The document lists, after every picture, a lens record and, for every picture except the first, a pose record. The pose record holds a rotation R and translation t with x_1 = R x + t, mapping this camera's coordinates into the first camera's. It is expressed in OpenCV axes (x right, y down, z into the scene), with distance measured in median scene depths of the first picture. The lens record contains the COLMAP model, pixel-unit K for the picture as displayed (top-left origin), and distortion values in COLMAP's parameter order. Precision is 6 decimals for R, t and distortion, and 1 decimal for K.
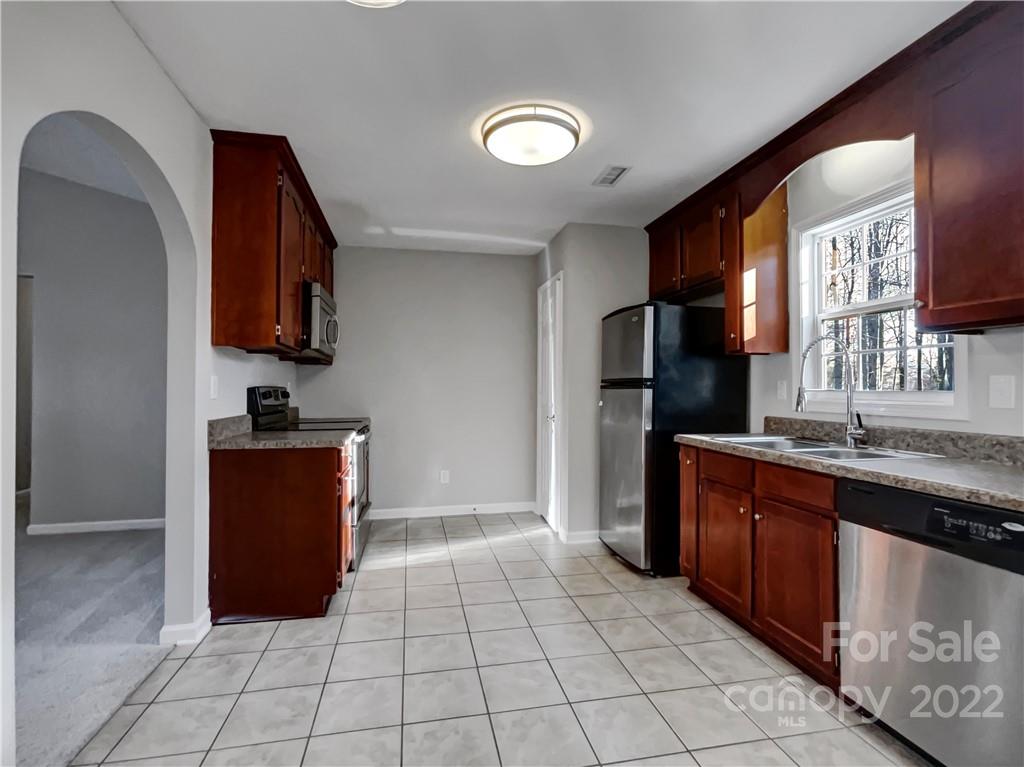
lens RADIAL K [[505.0, 0, 510.6], [0, 505.0, 385.0], [0, 0, 1]] dist [-0.001528, 0.001387]
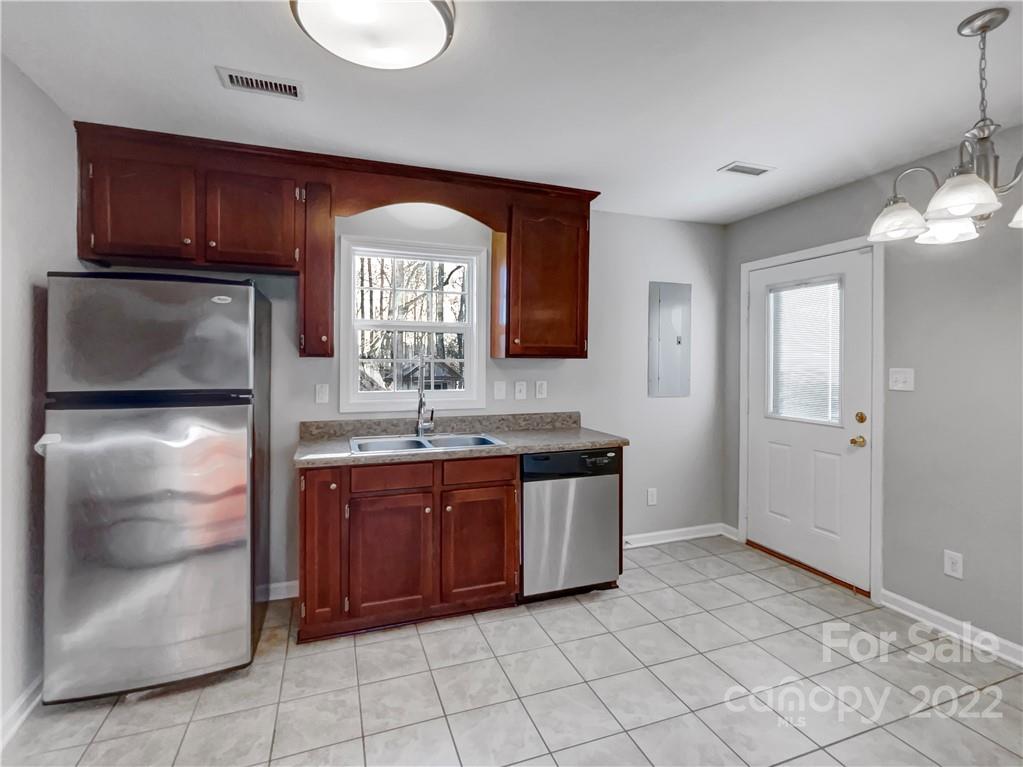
lens RADIAL K [[504.5, 0, 515.4], [0, 504.5, 357.6], [0, 0, 1]] dist [-0.001528, 0.001387]
pose [[-0.164651, 0.002218, 0.986349, -0.682918], [-0.011352, 0.999927, -0.004143, -0.081861], [-0.986287, -0.011879, -0.164614, 1.056930]]
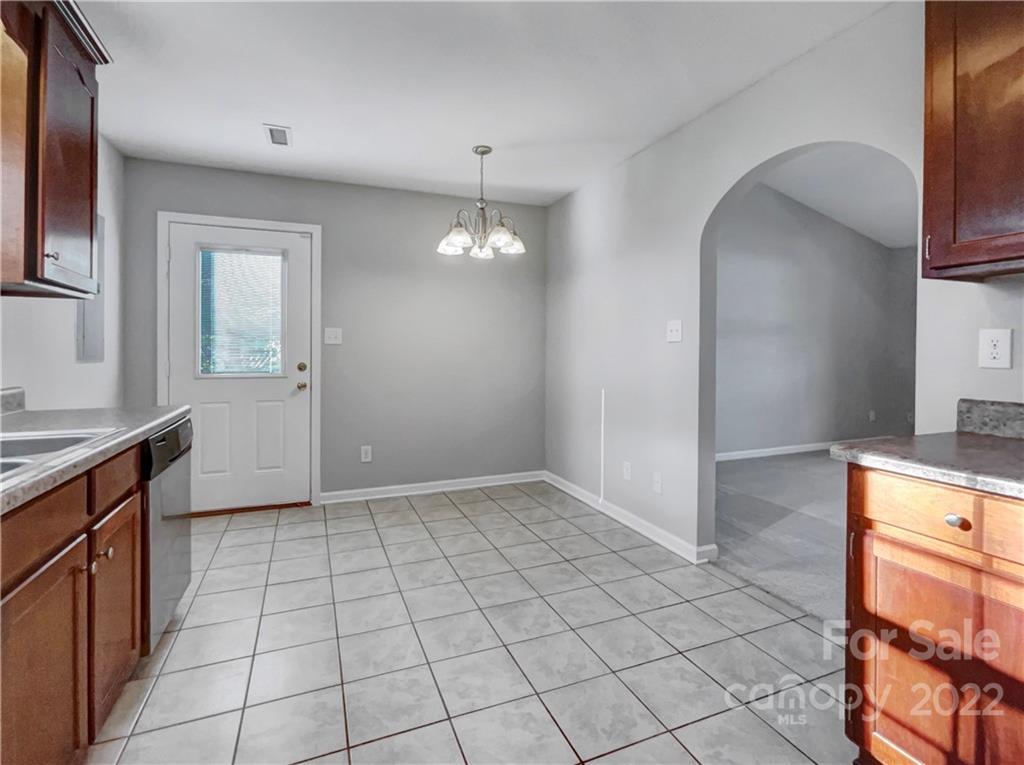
lens RADIAL K [[505.0, 0, 523.1], [0, 505.0, 350.7], [0, 0, 1]] dist [-0.001528, 0.001387]
pose [[-0.978020, 0.000990, -0.208507, 0.122259], [0.000866, 0.999999, 0.000689, 0.006649], [0.208508, 0.000493, -0.978021, 1.745960]]
